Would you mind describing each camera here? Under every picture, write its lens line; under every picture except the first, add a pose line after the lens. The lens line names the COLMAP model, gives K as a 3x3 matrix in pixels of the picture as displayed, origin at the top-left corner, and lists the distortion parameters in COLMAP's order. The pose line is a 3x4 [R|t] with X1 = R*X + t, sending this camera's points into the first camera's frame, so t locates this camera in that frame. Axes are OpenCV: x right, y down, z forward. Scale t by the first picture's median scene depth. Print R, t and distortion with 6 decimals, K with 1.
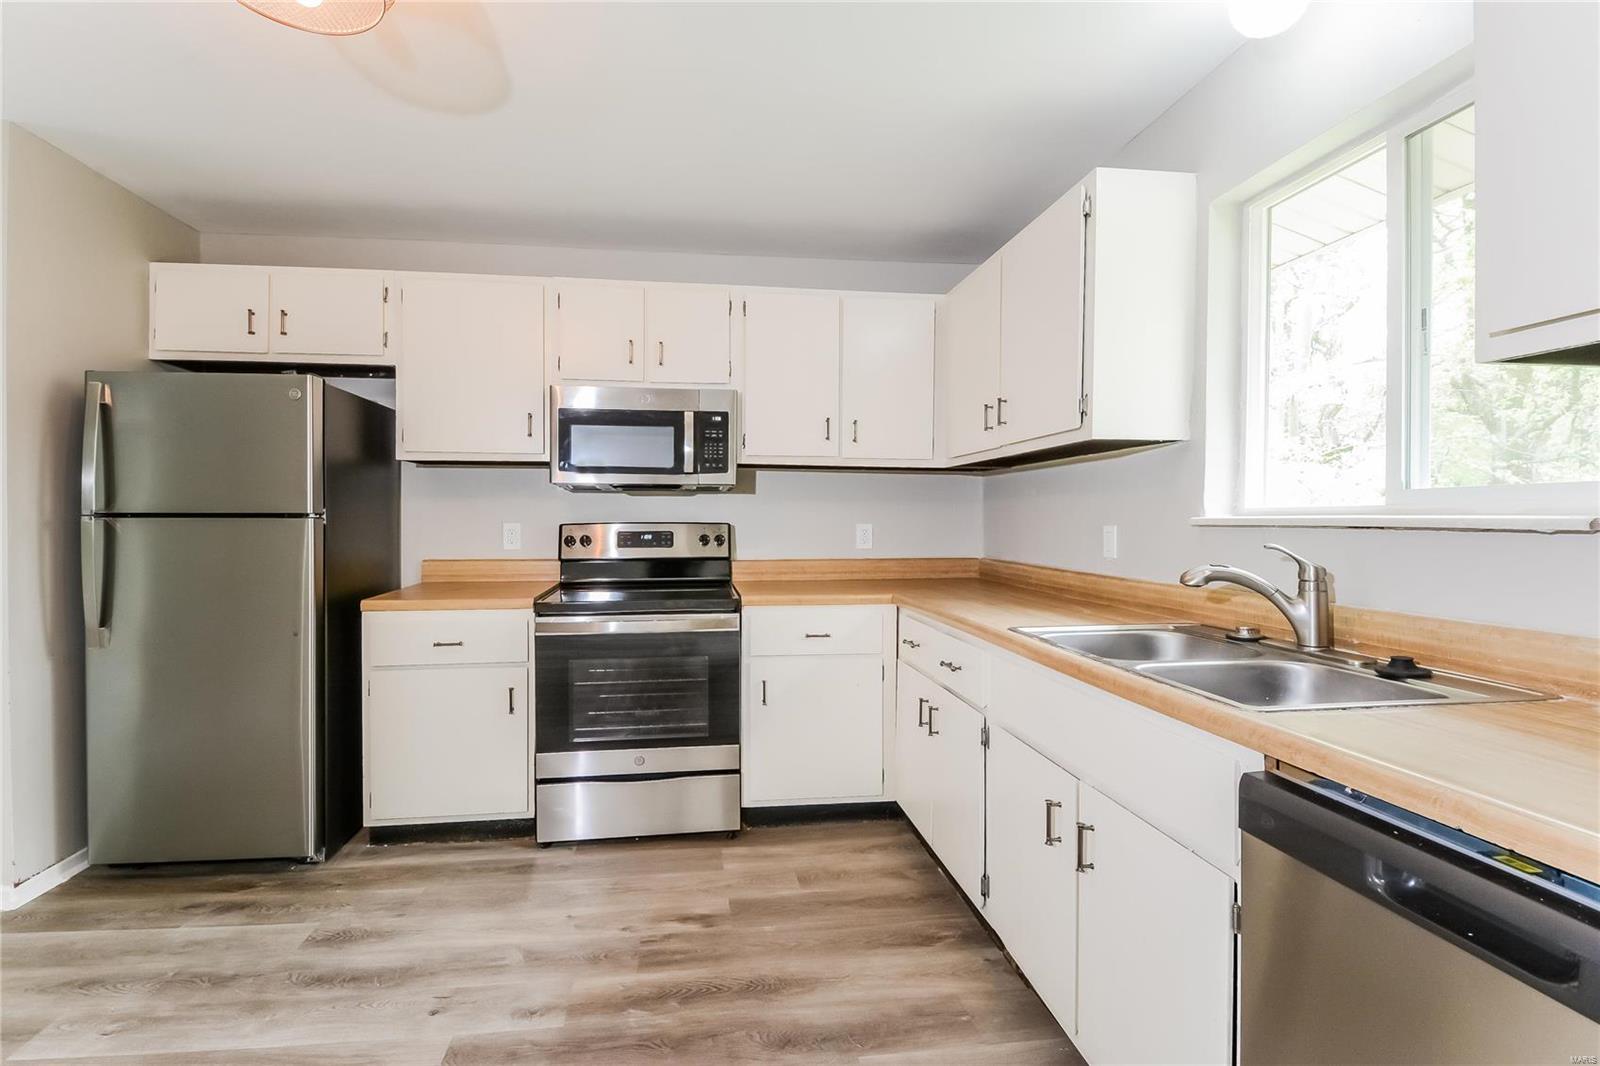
lens RADIAL K [[736.6, 0, 841.3], [0, 736.6, 530.1], [0, 0, 1]] dist [0.001335, -0.011385]
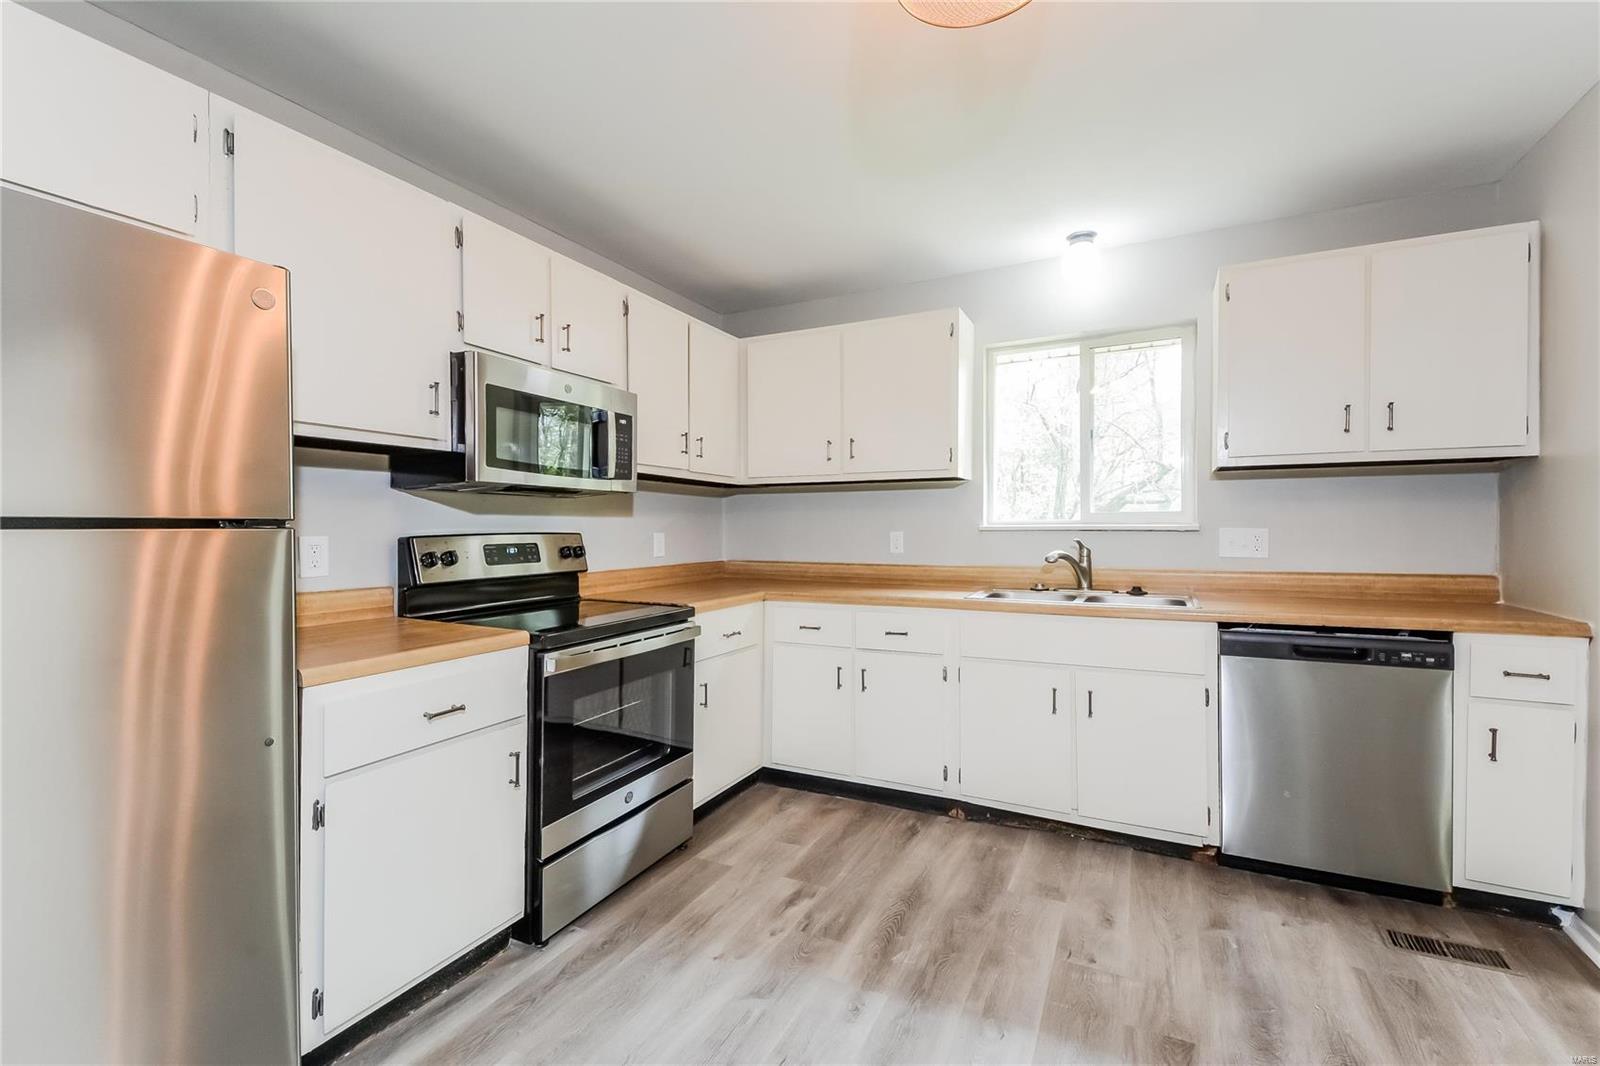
lens RADIAL K [[685.6, 0, 800.0], [0, 685.6, 533.0], [0, 0, 1]] dist [0.000973, -0.000083]
pose [[0.560834, -0.009669, 0.827872, -0.853701], [0.015837, 0.999874, 0.000950, -0.007462], [-0.827777, 0.012578, 0.560917, 0.353312]]
